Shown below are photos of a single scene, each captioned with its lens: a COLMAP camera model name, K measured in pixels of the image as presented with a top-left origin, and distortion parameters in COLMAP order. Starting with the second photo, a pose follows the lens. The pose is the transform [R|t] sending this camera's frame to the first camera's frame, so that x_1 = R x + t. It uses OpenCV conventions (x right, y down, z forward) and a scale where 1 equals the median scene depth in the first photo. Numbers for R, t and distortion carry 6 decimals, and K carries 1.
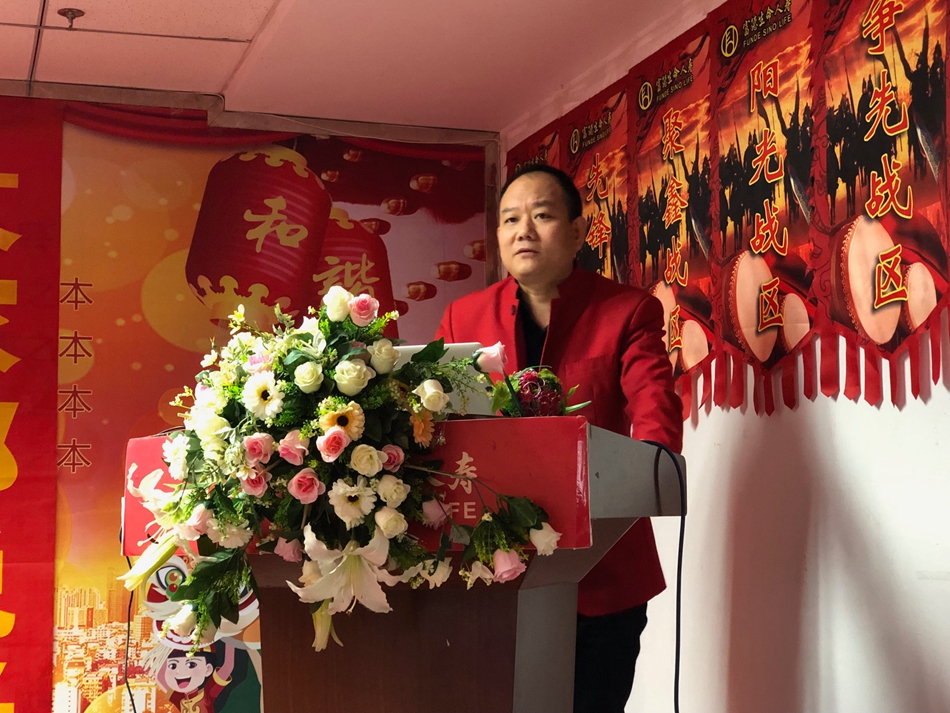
lens RADIAL K [[1532.7, 0, 474.1], [0, 1532.7, 350.9], [0, 0, 1]] dist [-0.024614, 0.000000]
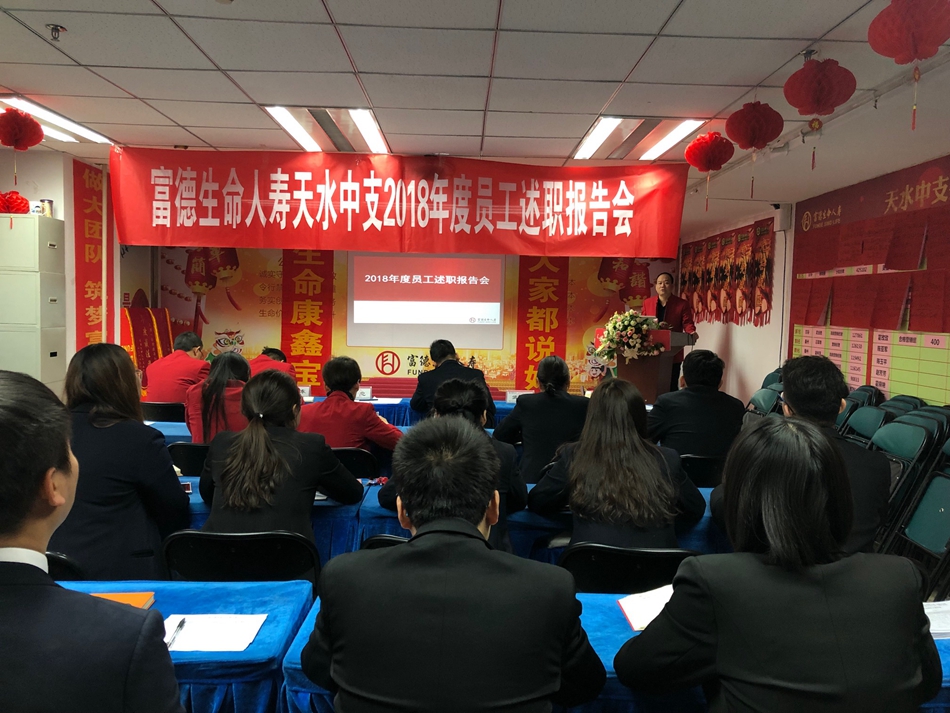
lens RADIAL K [[776.9, 0, 476.7], [0, 776.9, 355.2], [0, 0, 1]] dist [0.057803, -0.026782]
pose [[0.955736, 0.055033, -0.289033, 0.127236], [-0.008669, 0.987192, 0.159298, -0.189280], [0.294098, -0.149741, 0.943972, -1.199798]]
